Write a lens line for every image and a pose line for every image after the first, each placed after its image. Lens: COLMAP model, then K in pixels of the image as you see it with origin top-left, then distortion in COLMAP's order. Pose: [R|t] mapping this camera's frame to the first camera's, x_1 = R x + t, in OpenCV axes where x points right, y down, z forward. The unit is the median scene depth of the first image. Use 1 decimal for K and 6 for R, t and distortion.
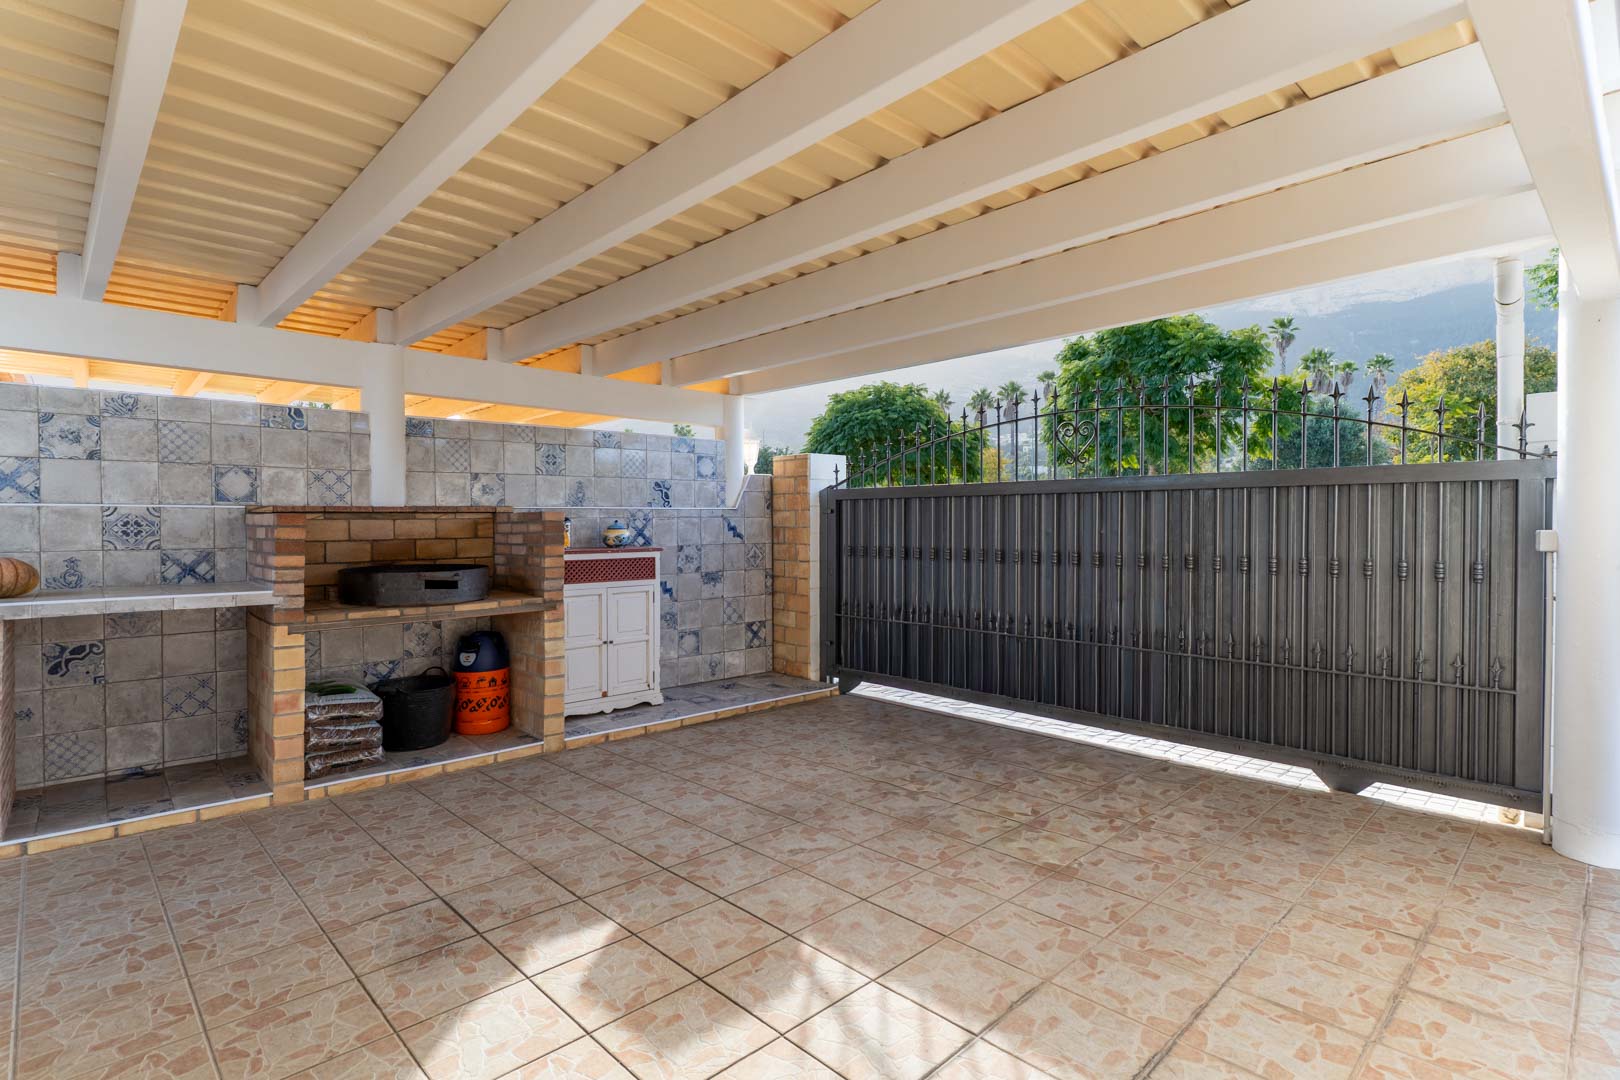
lens RADIAL K [[790.9, 0, 823.6], [0, 790.9, 532.5], [0, 0, 1]] dist [0.010512, 0.000163]
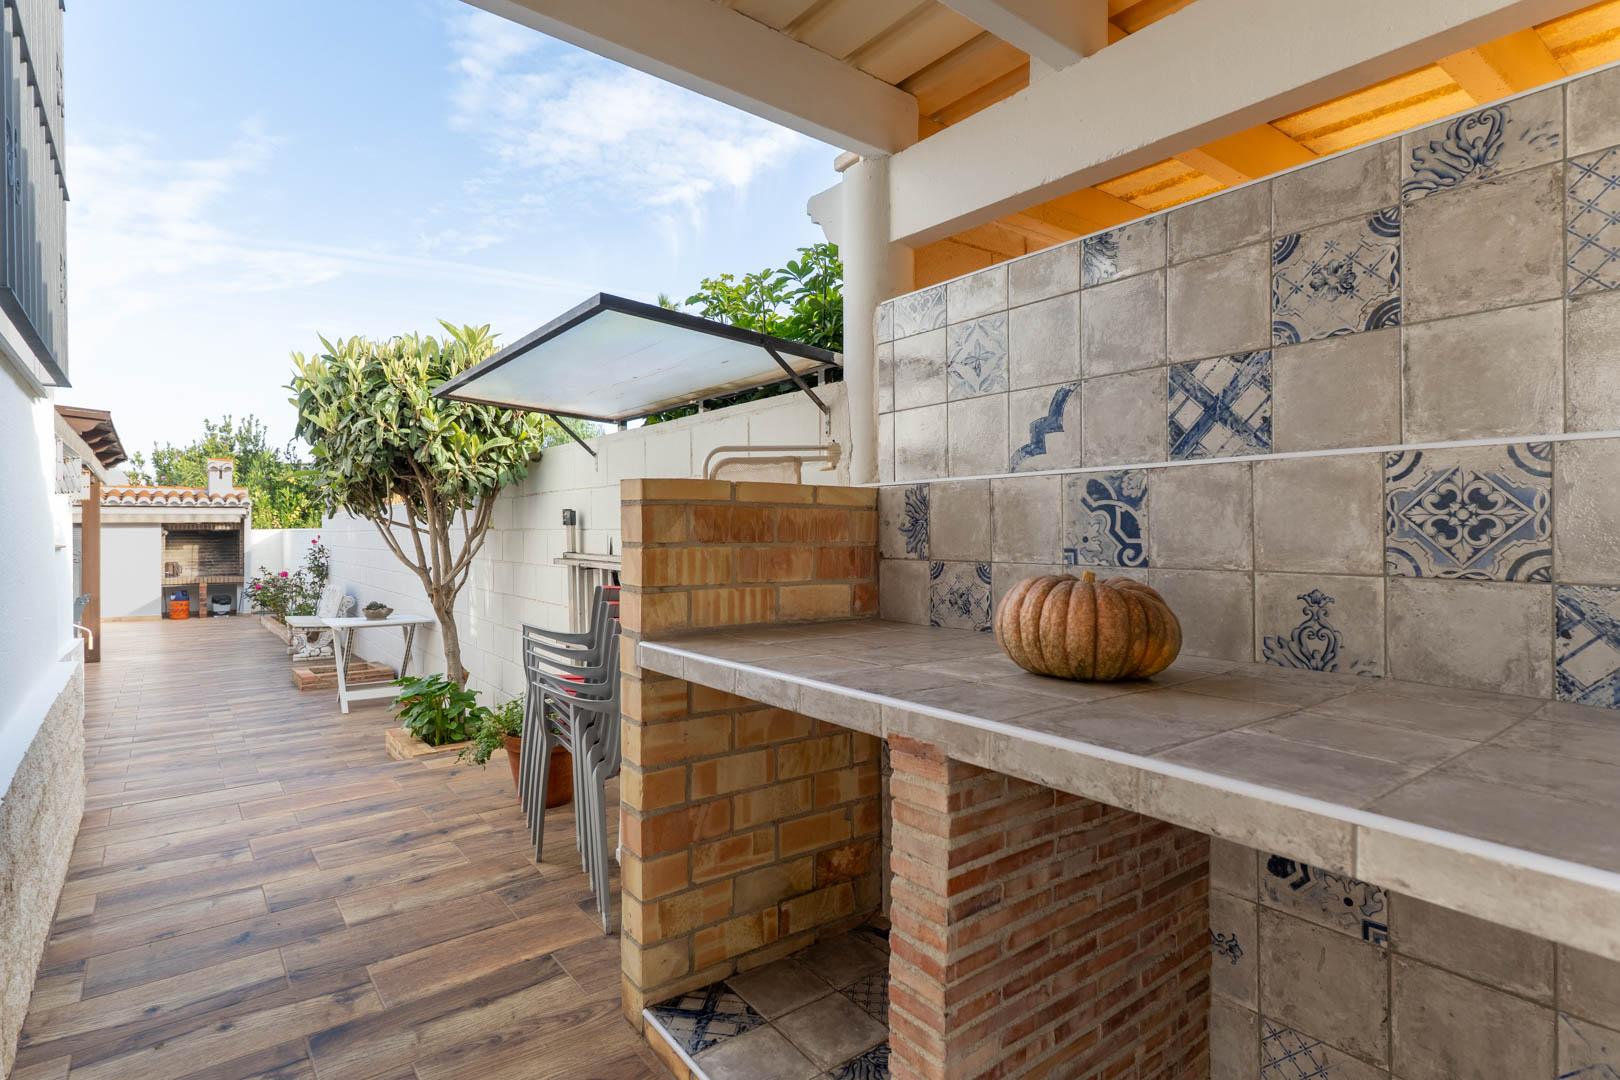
lens RADIAL K [[790.9, 0, 822.2], [0, 790.9, 528.6], [0, 0, 1]] dist [0.010512, 0.000163]
pose [[-0.084734, 0.006823, -0.996380, -0.526371], [-0.011070, 0.999908, 0.007789, 0.001296], [0.996342, 0.011690, -0.084650, 0.775976]]
